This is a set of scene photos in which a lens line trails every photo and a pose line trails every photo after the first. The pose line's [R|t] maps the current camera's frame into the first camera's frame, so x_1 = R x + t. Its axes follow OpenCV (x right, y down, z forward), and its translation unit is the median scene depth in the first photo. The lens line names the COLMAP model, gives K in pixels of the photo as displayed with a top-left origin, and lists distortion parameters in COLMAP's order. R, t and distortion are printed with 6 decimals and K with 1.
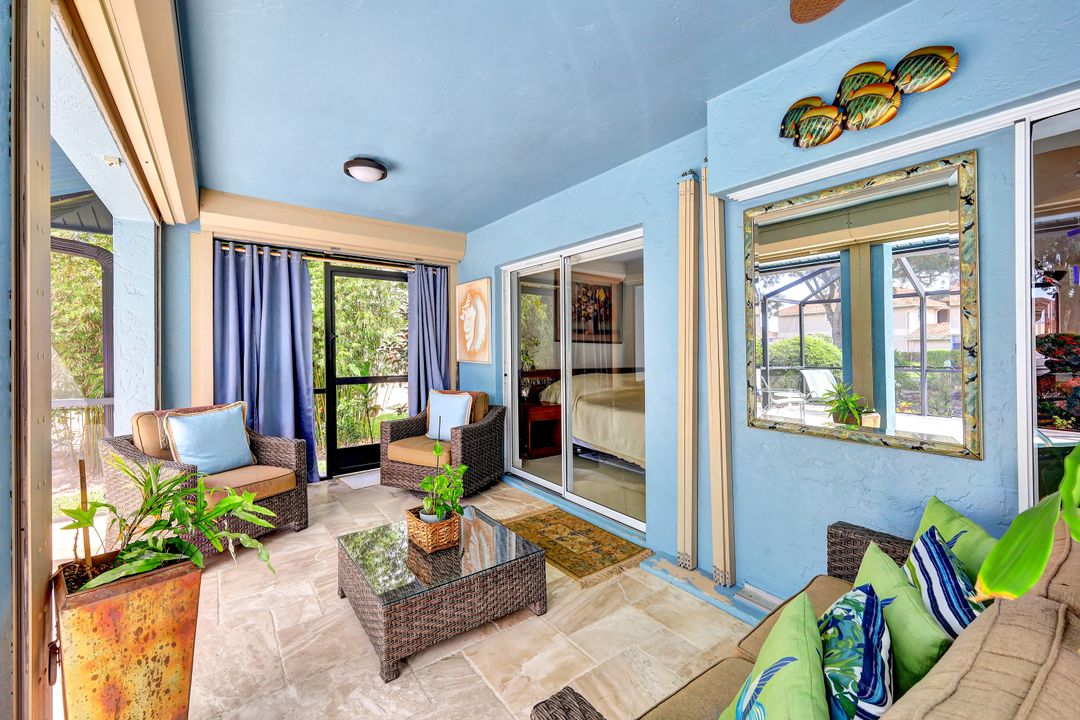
lens RADIAL K [[440.1, 0, 537.9], [0, 440.1, 344.5], [0, 0, 1]] dist [0.001707, 0.000063]
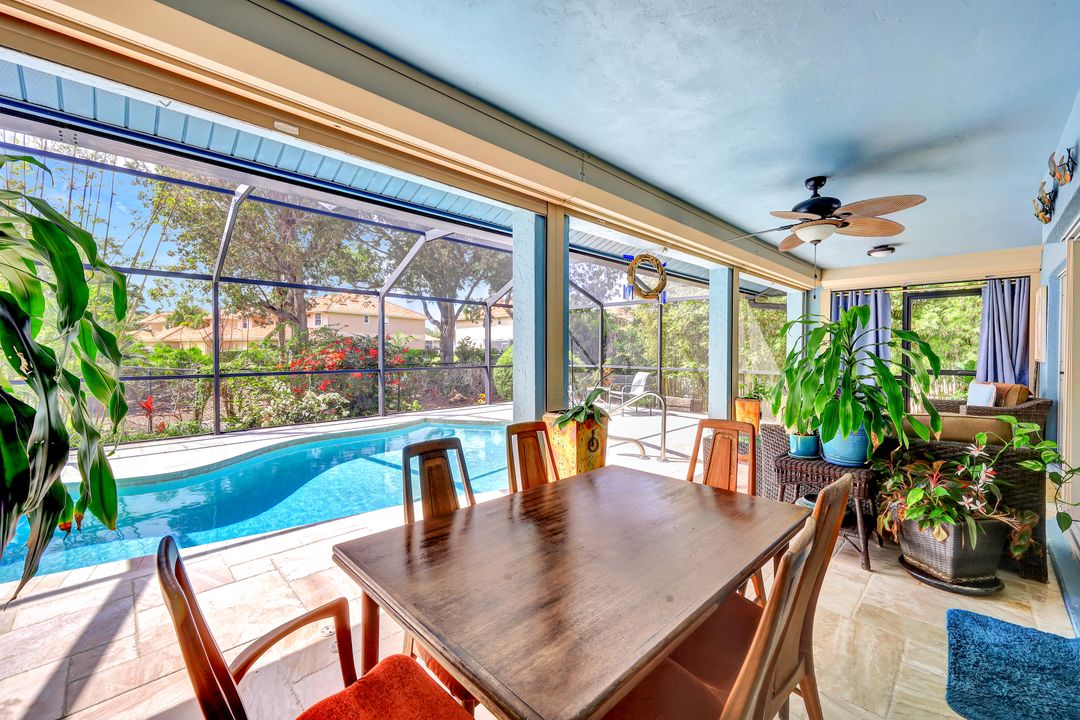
lens RADIAL K [[439.0, 0, 540.5], [0, 439.0, 349.2], [0, 0, 1]] dist [0.000681, 0.000339]
pose [[0.159841, -0.002932, -0.987138, 0.895828], [0.010390, 0.999945, -0.001288, -0.001284], [0.987088, -0.010050, 0.159862, -0.526305]]
